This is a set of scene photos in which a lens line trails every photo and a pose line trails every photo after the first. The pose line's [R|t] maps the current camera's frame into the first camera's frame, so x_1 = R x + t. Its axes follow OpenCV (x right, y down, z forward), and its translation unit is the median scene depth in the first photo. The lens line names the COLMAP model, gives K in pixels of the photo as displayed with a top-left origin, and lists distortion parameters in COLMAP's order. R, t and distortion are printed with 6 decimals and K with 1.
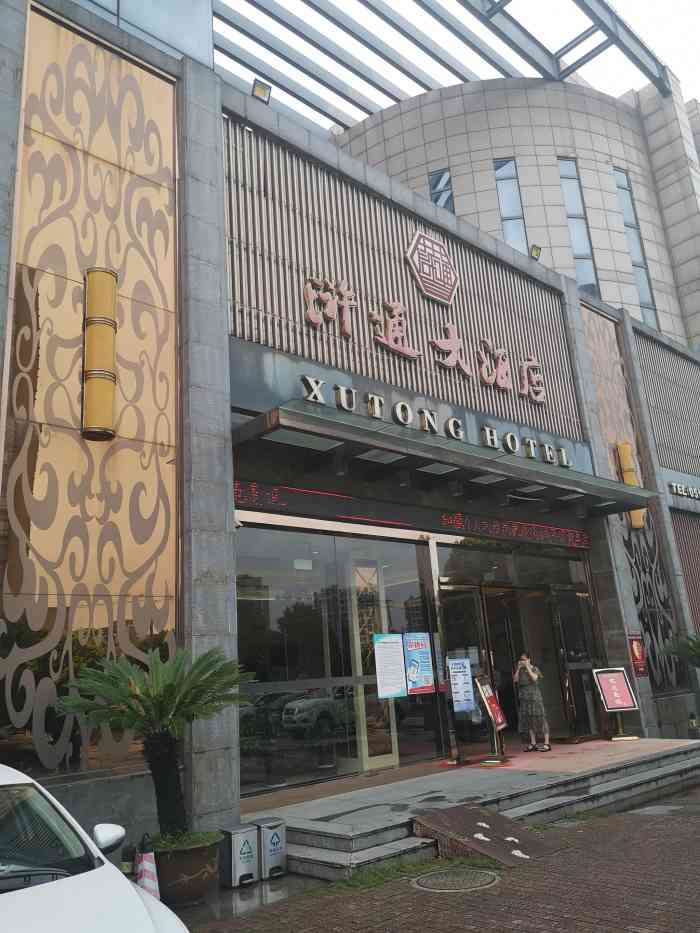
lens RADIAL K [[739.4, 0, 349.3], [0, 739.4, 470.0], [0, 0, 1]] dist [0.012427, 0.002773]
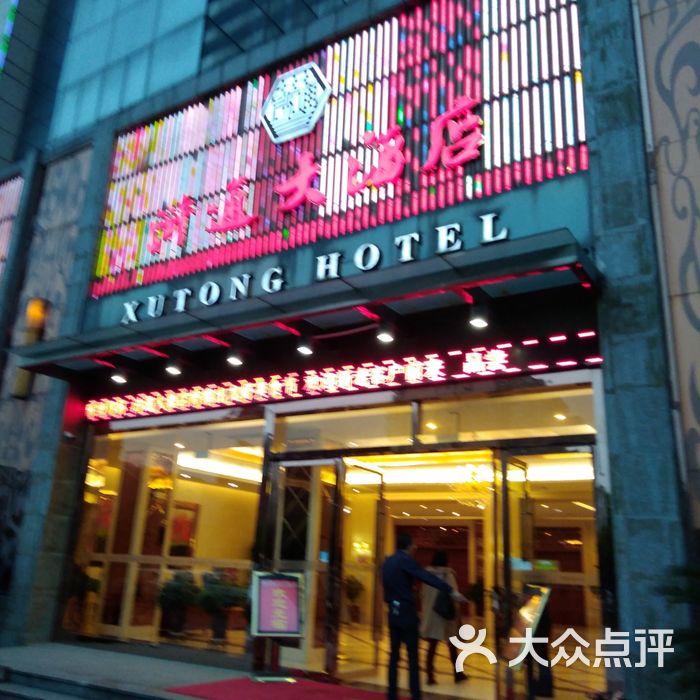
lens RADIAL K [[696.9, 0, 349.1], [0, 696.9, 348.2], [0, 0, 1]] dist [0.010102, 0.000000]
pose [[0.246513, -0.214694, -0.945060, 0.881771], [0.207312, 0.964263, -0.164980, 0.166632], [0.946706, -0.155252, 0.282212, 0.803199]]
